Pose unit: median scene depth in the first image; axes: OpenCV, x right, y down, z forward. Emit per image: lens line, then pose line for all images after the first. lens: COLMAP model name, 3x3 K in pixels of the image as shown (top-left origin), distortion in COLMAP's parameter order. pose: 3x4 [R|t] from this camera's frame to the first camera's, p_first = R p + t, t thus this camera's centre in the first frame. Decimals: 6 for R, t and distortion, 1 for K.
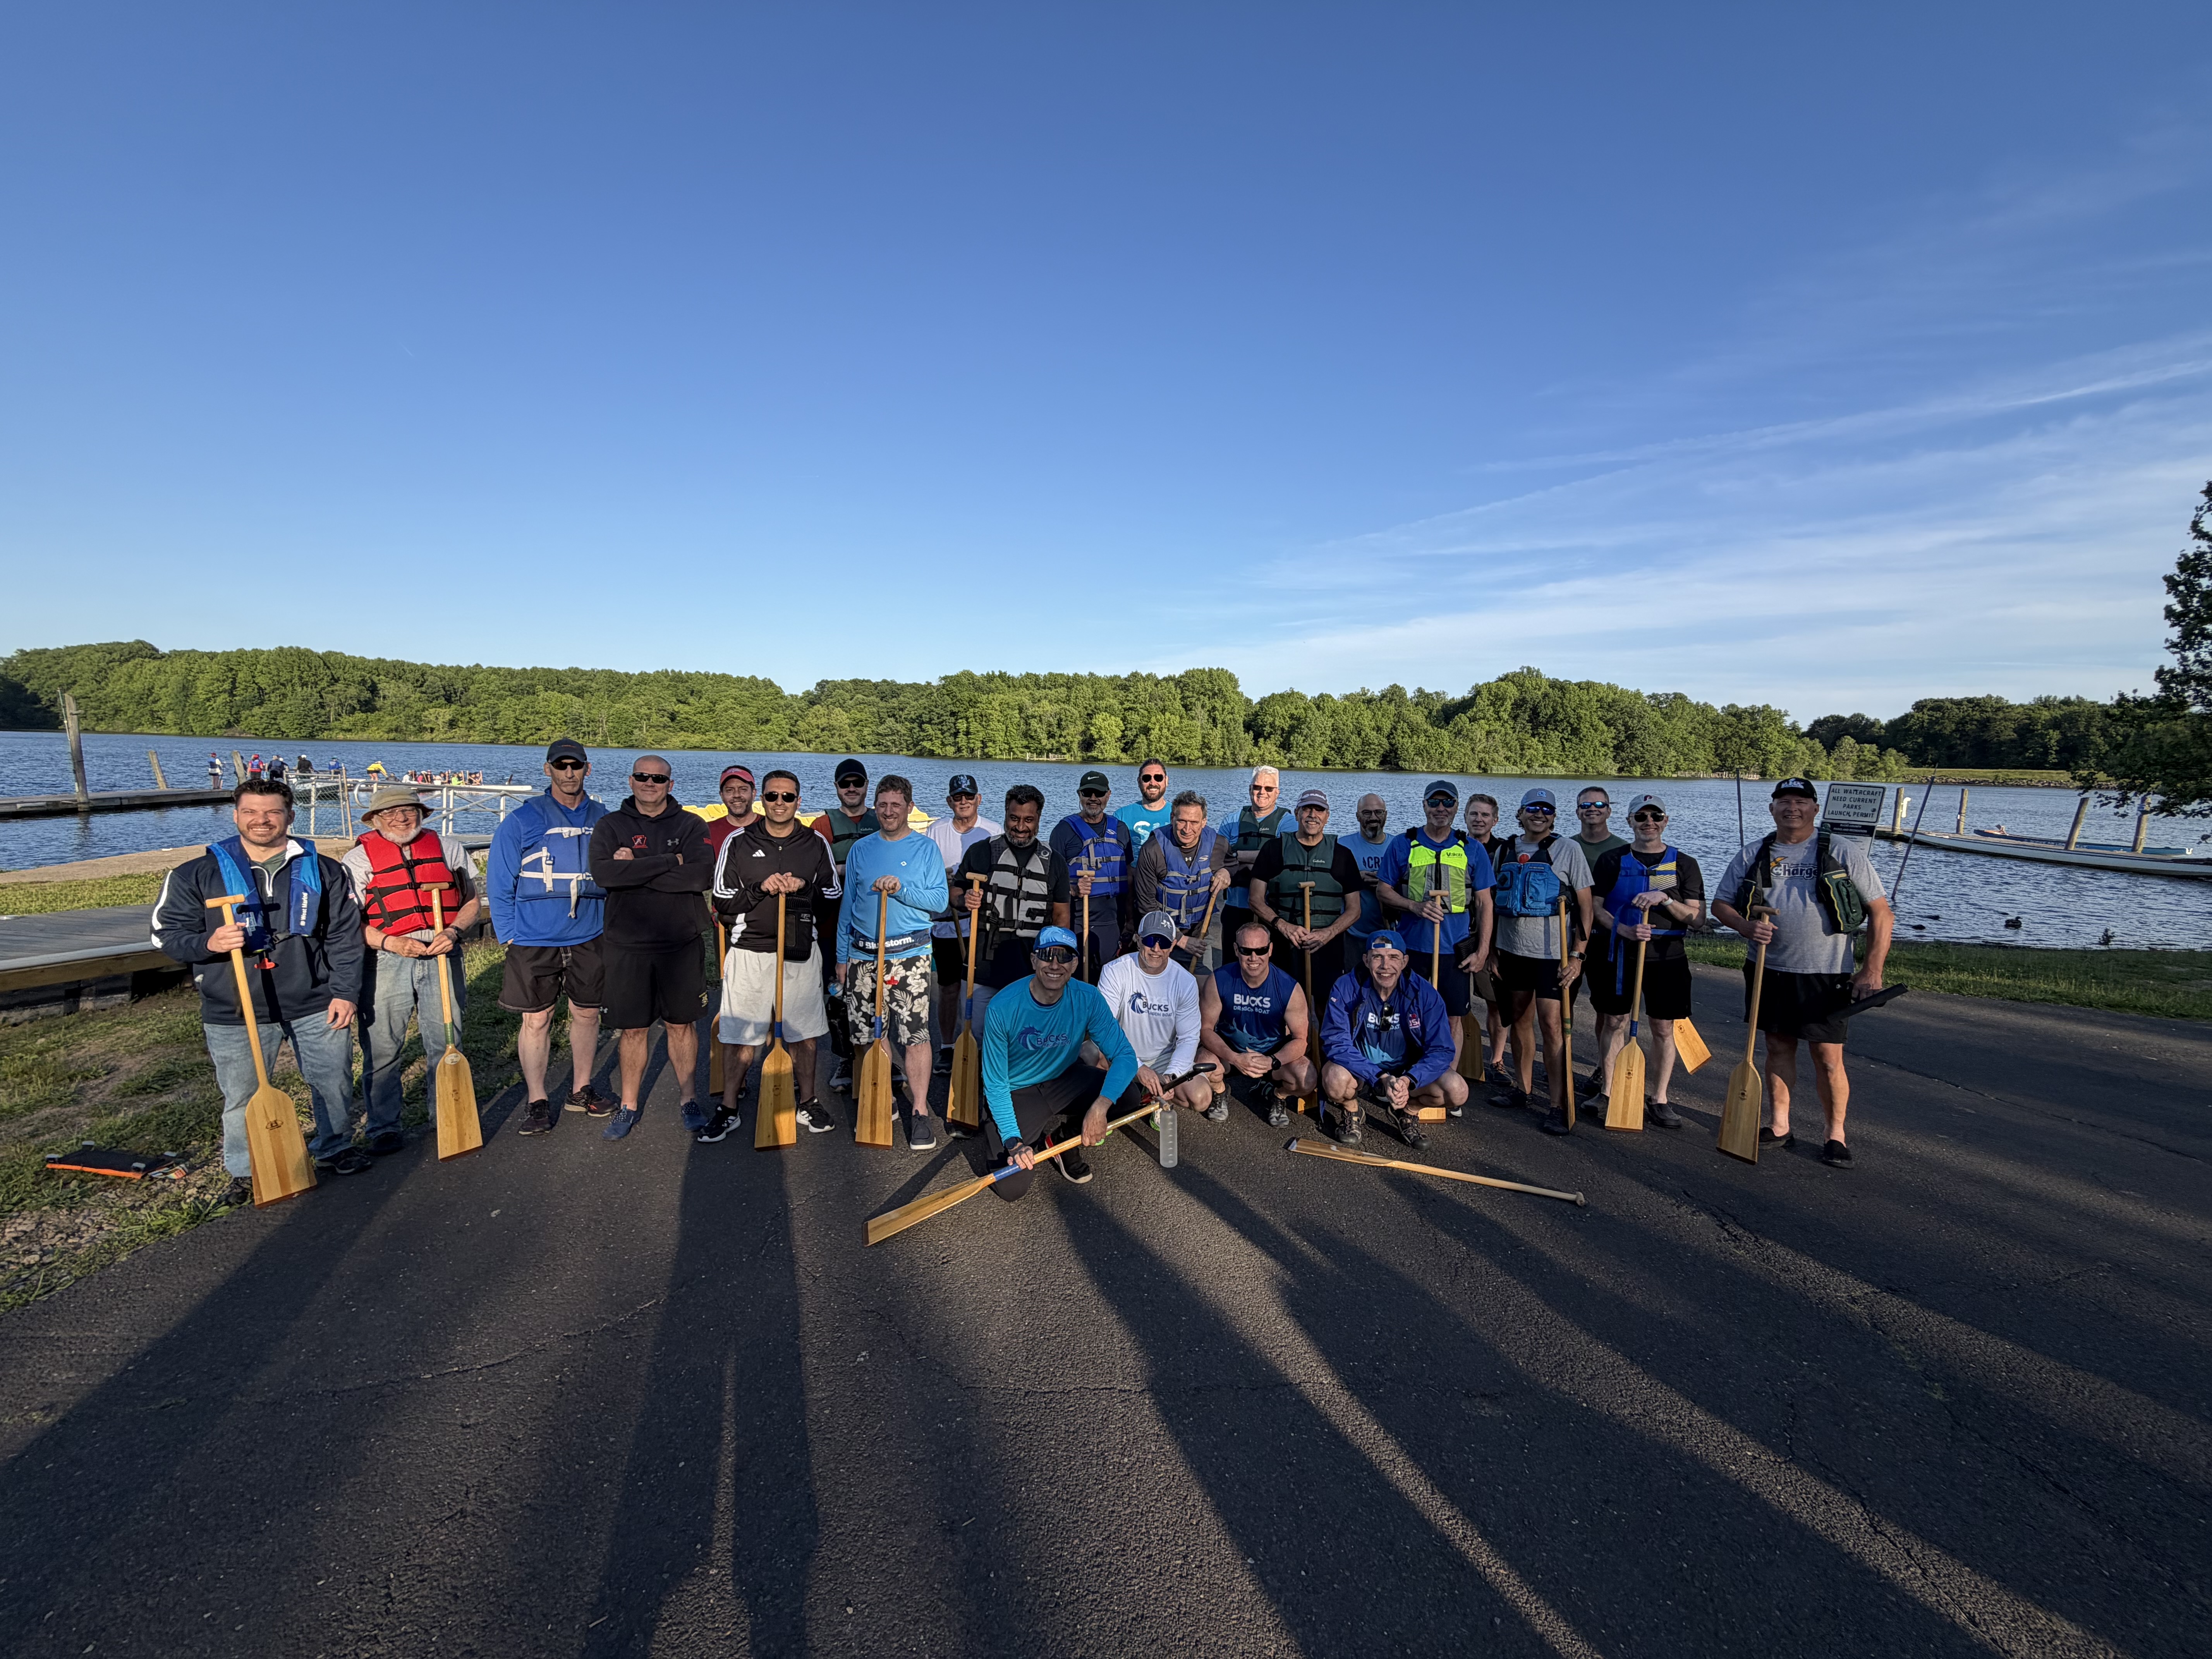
lens RADIAL K [[875.3, 0, 1093.3], [0, 875.3, 833.6], [0, 0, 1]] dist [-0.000069, 0.000282]
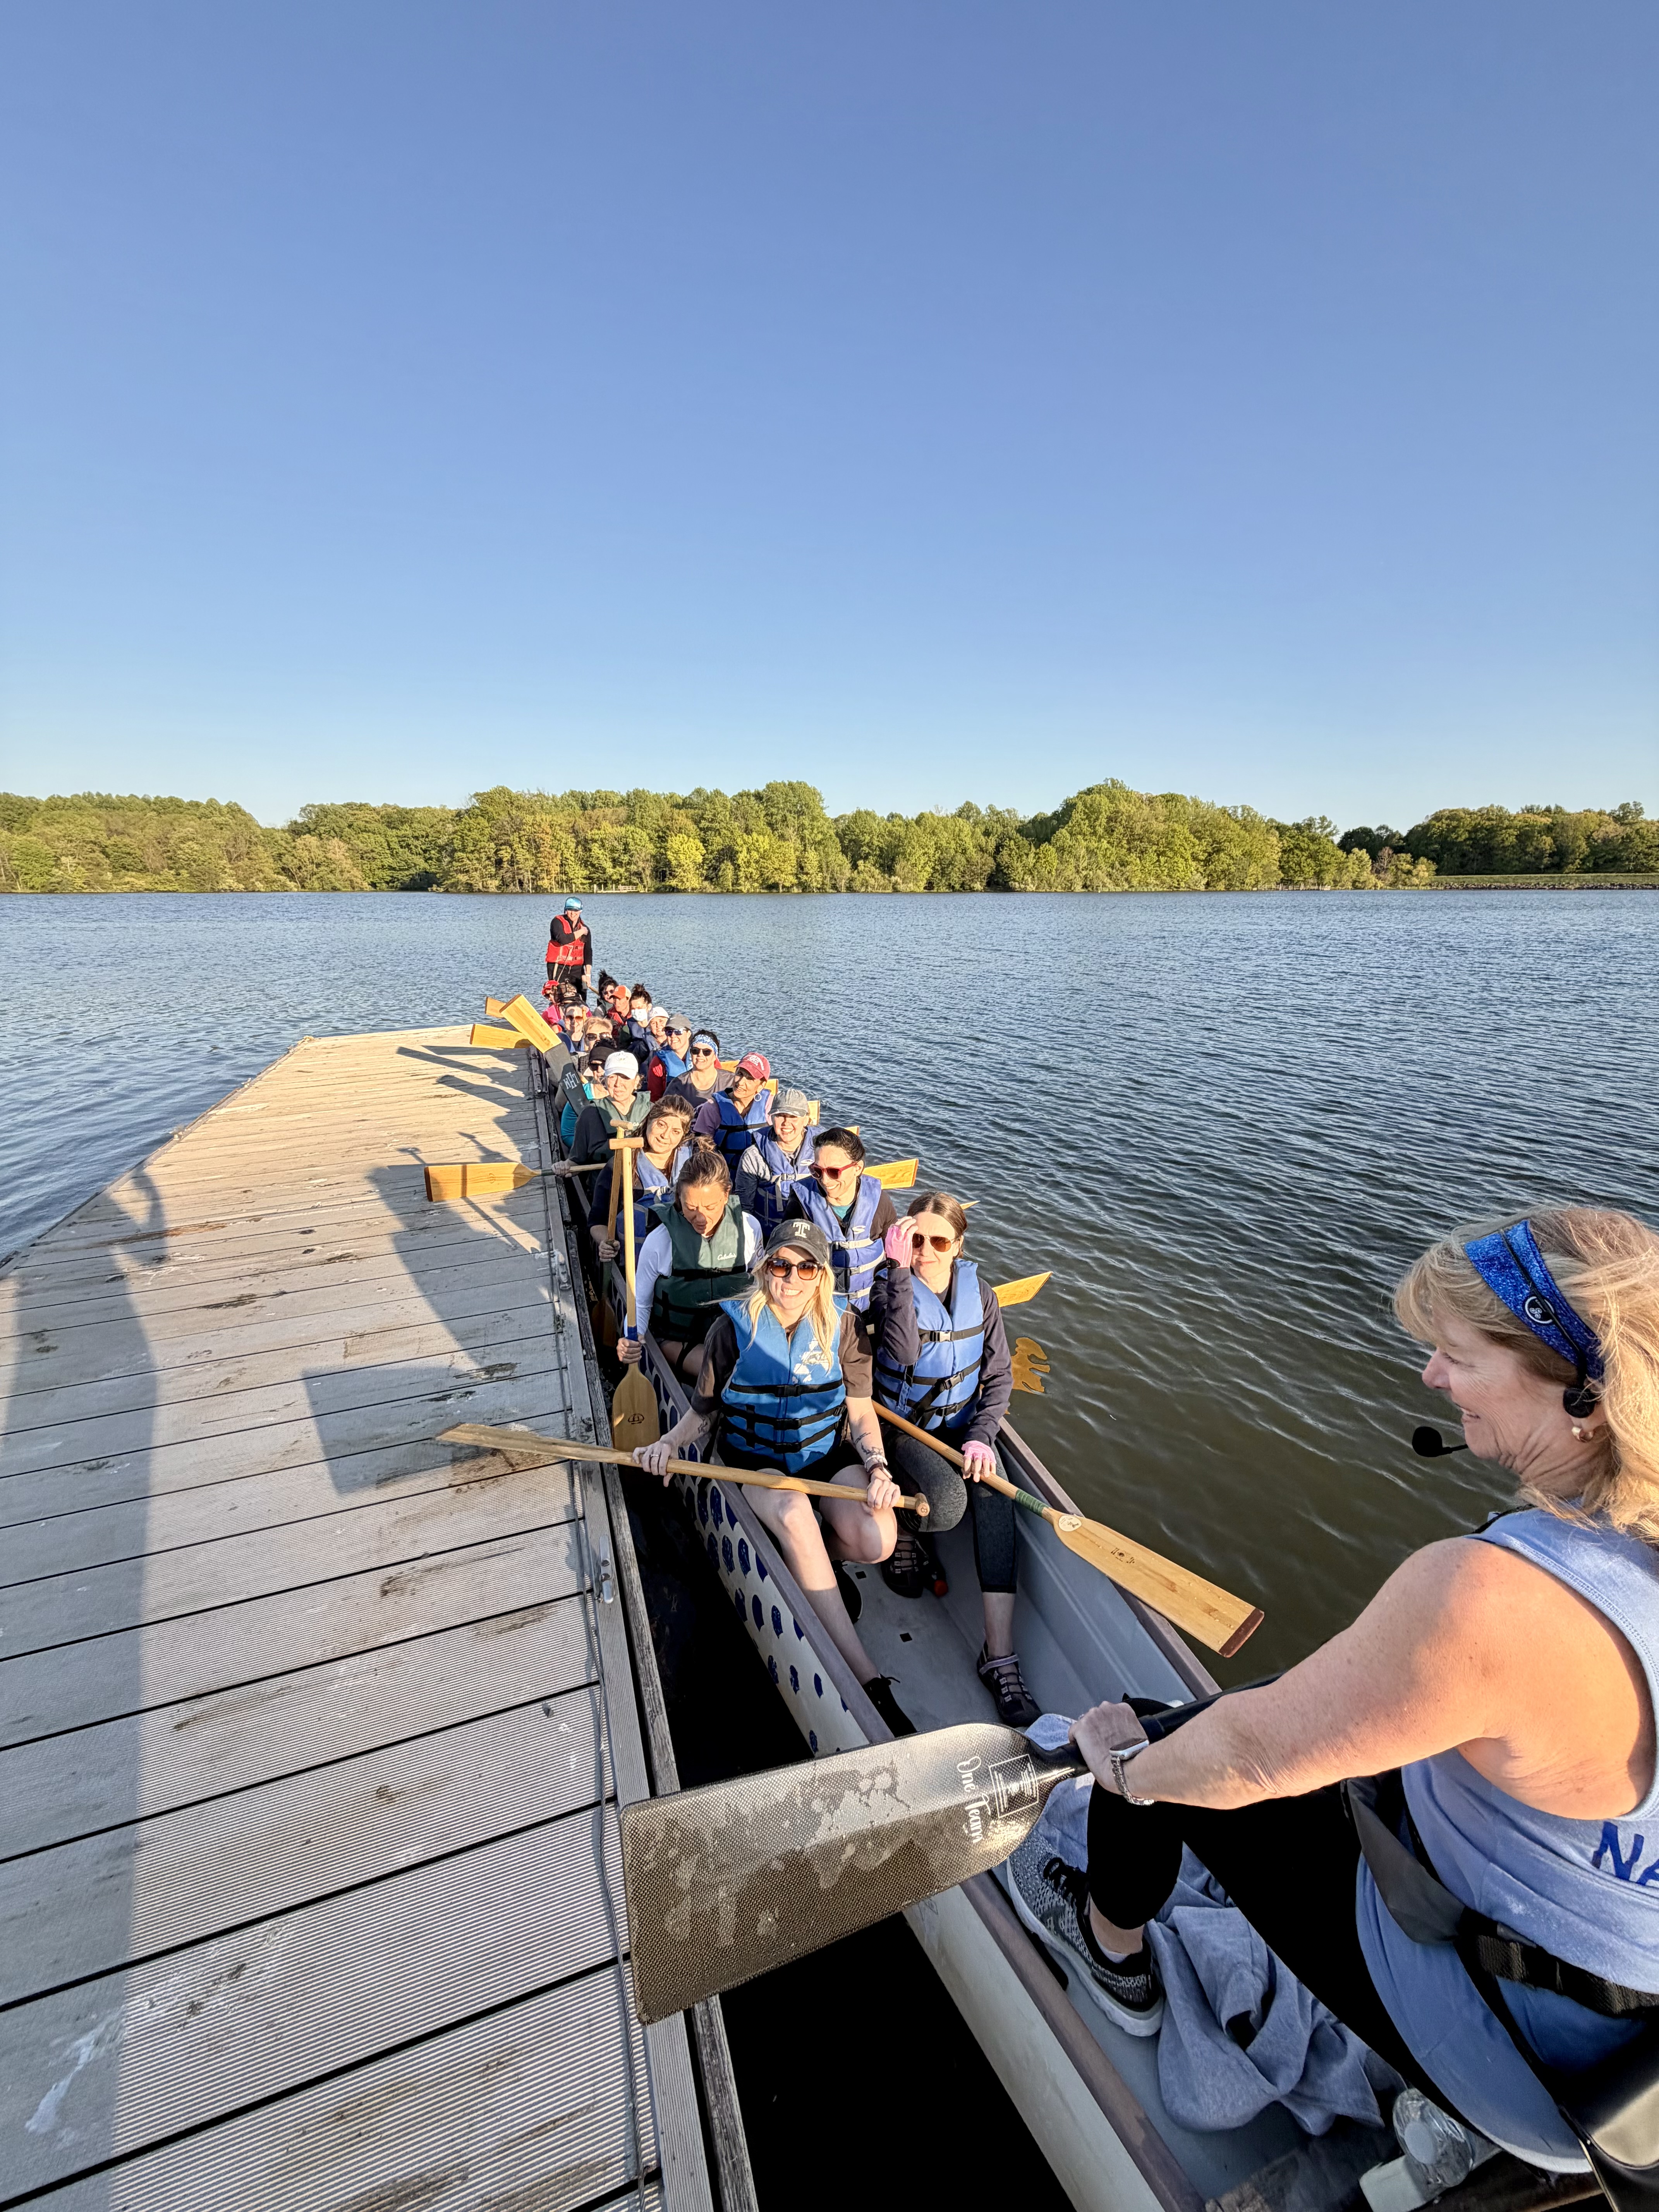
lens RADIAL K [[875.3, 0, 819.5], [0, 875.3, 1091.9], [0, 0, 1]] dist [-0.000069, 0.000282]
pose [[0.975246, -0.078183, 0.206842, -0.048798], [0.048560, 0.988297, 0.144604, -0.004918], [-0.215727, -0.130980, 0.967629, 0.098359]]
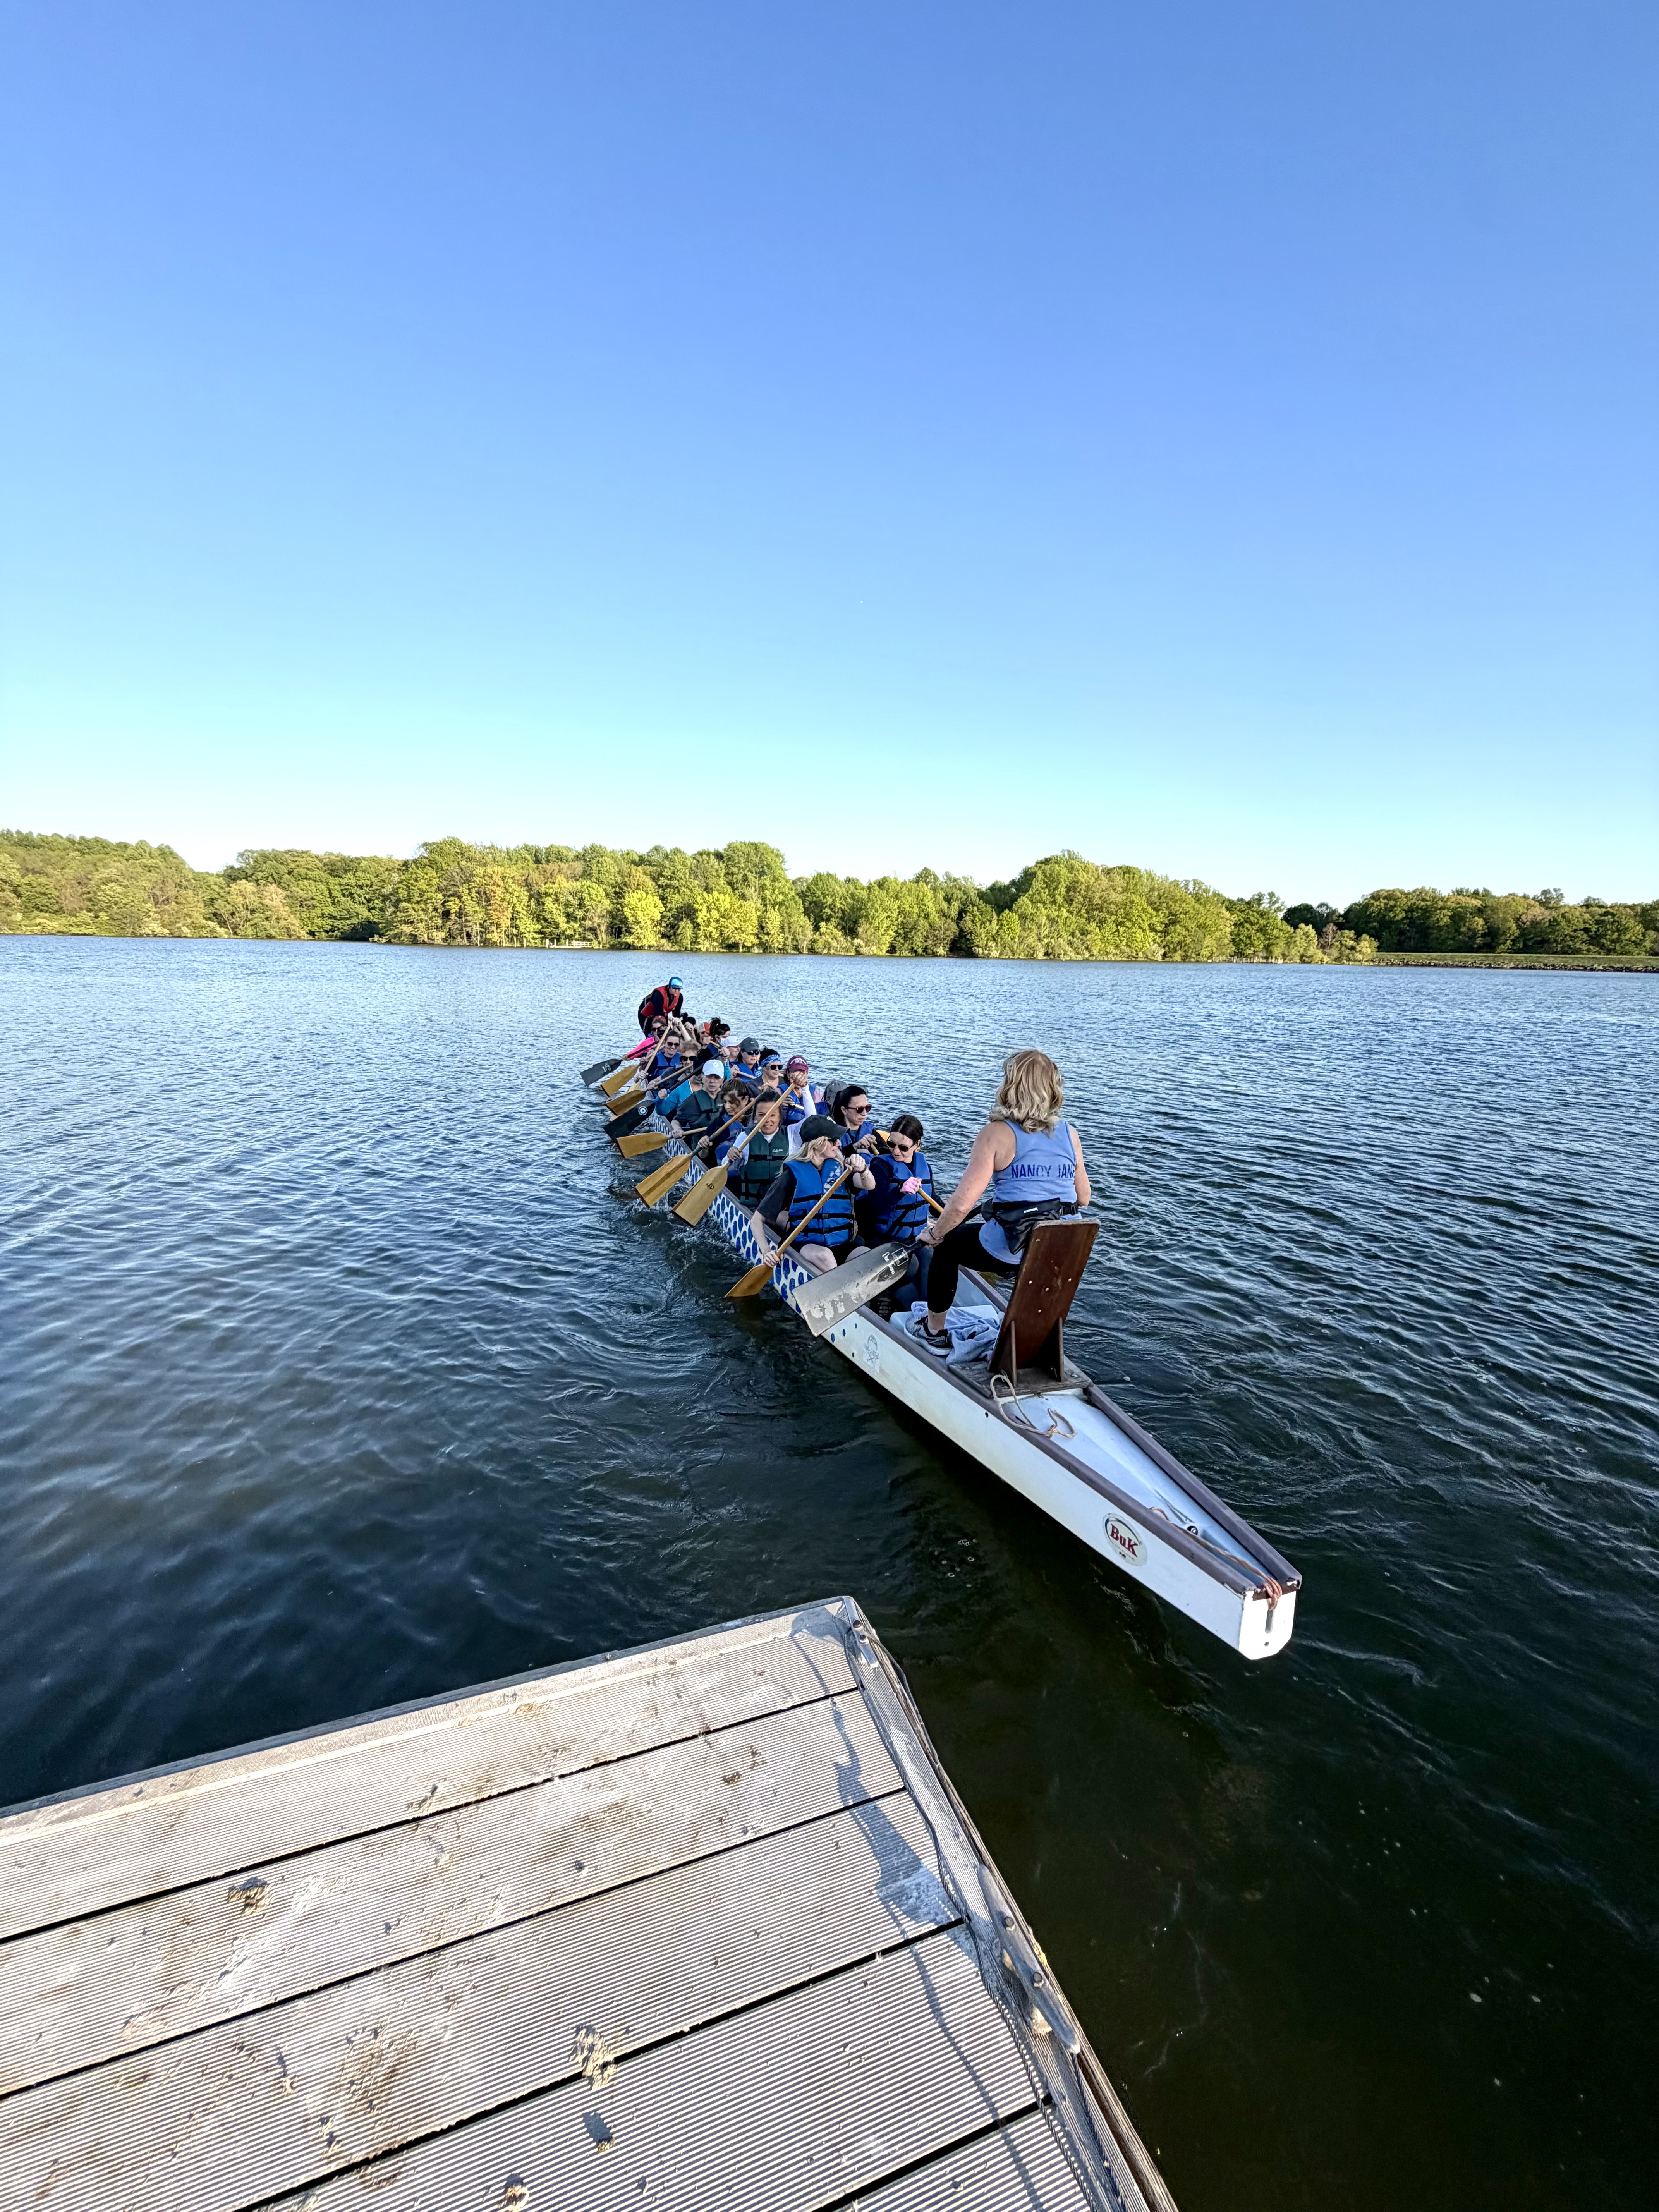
lens RADIAL K [[875.3, 0, 817.3], [0, 875.3, 1093.8], [0, 0, 1]] dist [-0.000069, 0.000282]
pose [[0.962616, -0.048906, 0.266419, -0.051975], [0.027809, 0.996212, 0.082393, -0.008054], [-0.269439, -0.071904, 0.960329, 0.128477]]
